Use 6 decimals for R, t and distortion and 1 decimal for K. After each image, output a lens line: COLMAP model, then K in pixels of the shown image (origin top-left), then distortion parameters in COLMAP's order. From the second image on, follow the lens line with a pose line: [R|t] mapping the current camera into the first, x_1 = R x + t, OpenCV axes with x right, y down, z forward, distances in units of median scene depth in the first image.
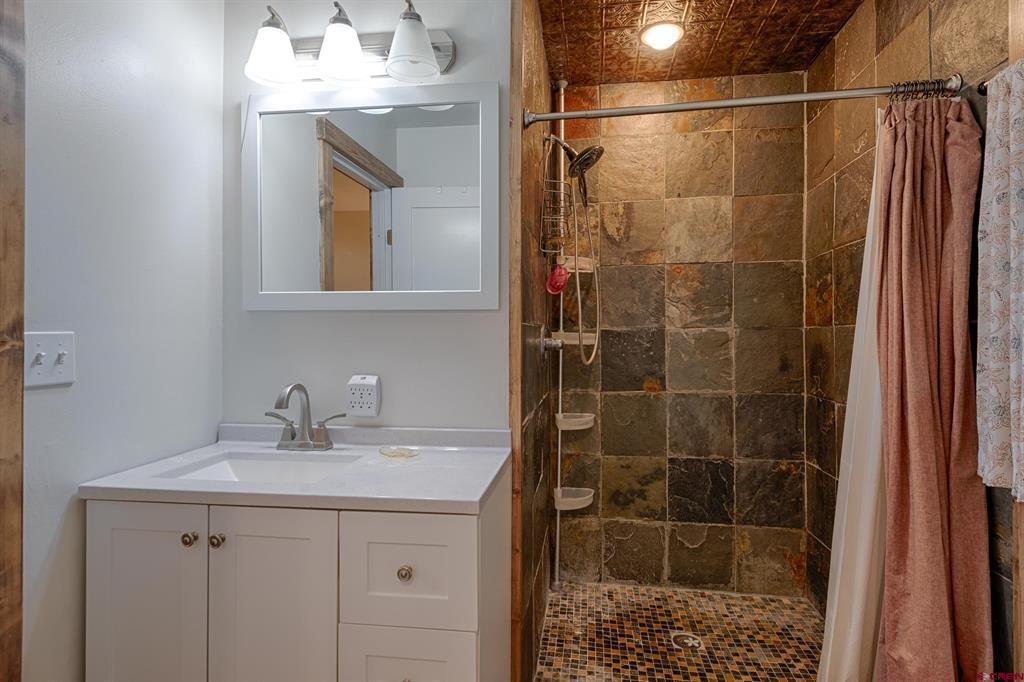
lens RADIAL K [[538.5, 0, 512.9], [0, 538.5, 338.6], [0, 0, 1]] dist [-0.000170, -0.000041]
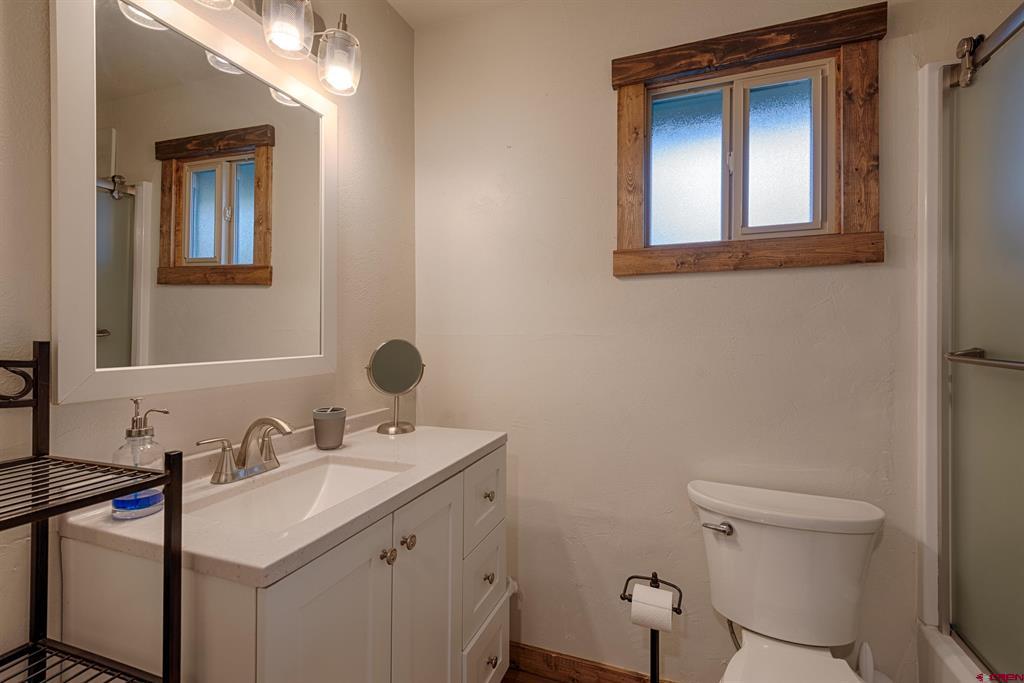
lens RADIAL K [[463.7, 0, 513.2], [0, 463.7, 337.6], [0, 0, 1]] dist [0.001533, 0.000007]
pose [[0.196965, 0.003216, 0.980405, -1.329725], [-0.002181, 0.999994, -0.002842, 0.001482], [-0.980408, -0.001579, 0.196970, 0.629741]]
